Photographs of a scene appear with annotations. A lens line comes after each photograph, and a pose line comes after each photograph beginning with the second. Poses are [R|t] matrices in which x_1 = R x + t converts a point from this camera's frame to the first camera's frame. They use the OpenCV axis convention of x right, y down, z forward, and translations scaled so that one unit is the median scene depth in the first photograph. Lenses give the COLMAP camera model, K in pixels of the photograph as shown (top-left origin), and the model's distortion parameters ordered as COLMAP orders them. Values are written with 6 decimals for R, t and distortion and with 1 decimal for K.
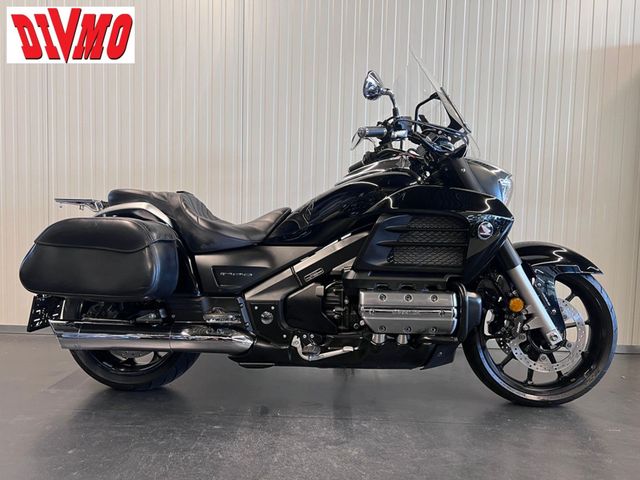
lens RADIAL K [[473.4, 0, 320.0], [0, 473.4, 240.0], [0, 0, 1]] dist [0.080444, -0.143147]
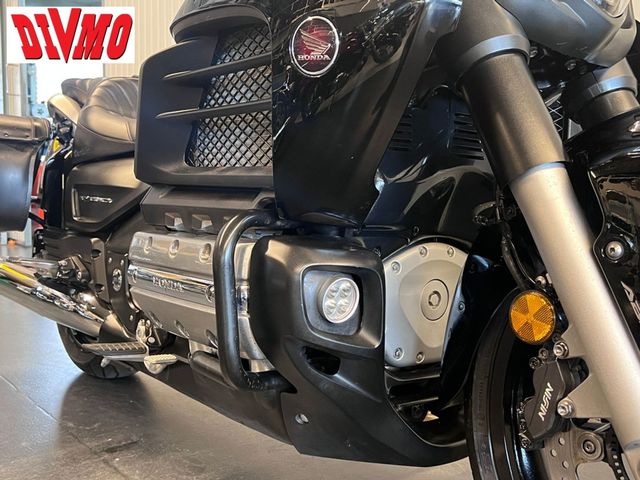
lens RADIAL K [[697.2, 0, 320.0], [0, 697.2, 240.0], [0, 0, 1]] dist [0.046506, -0.026861]
pose [[0.657203, 0.049759, -0.752070, 0.633278], [-0.041102, 0.998700, 0.030159, 0.083920], [0.752592, 0.011091, 0.658393, 0.640758]]
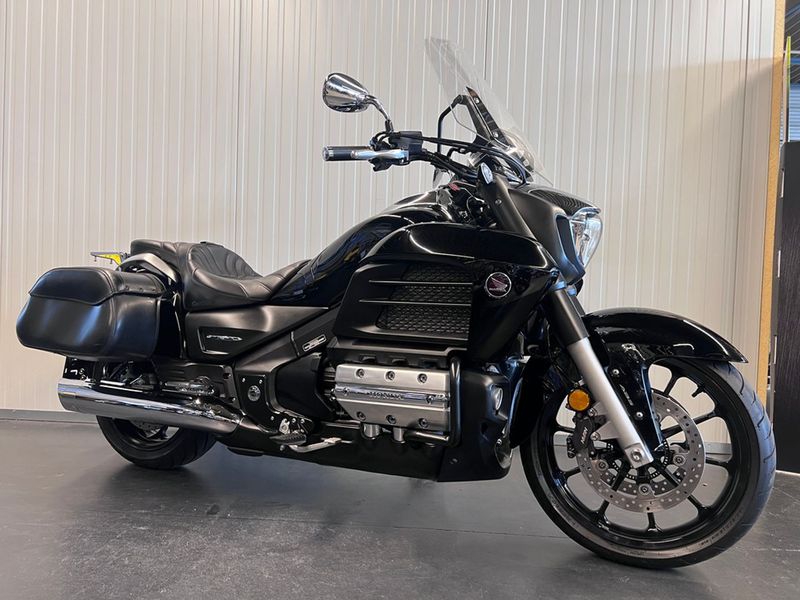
lens RADIAL K [[591.7, 0, 400.0], [0, 591.7, 300.0], [0, 0, 1]] dist [0.080444, -0.143147]
pose [[0.935646, 0.016237, -0.352567, 0.468666], [-0.030848, 0.998881, -0.035863, 0.034030], [0.351590, 0.044431, 0.935099, 0.134018]]
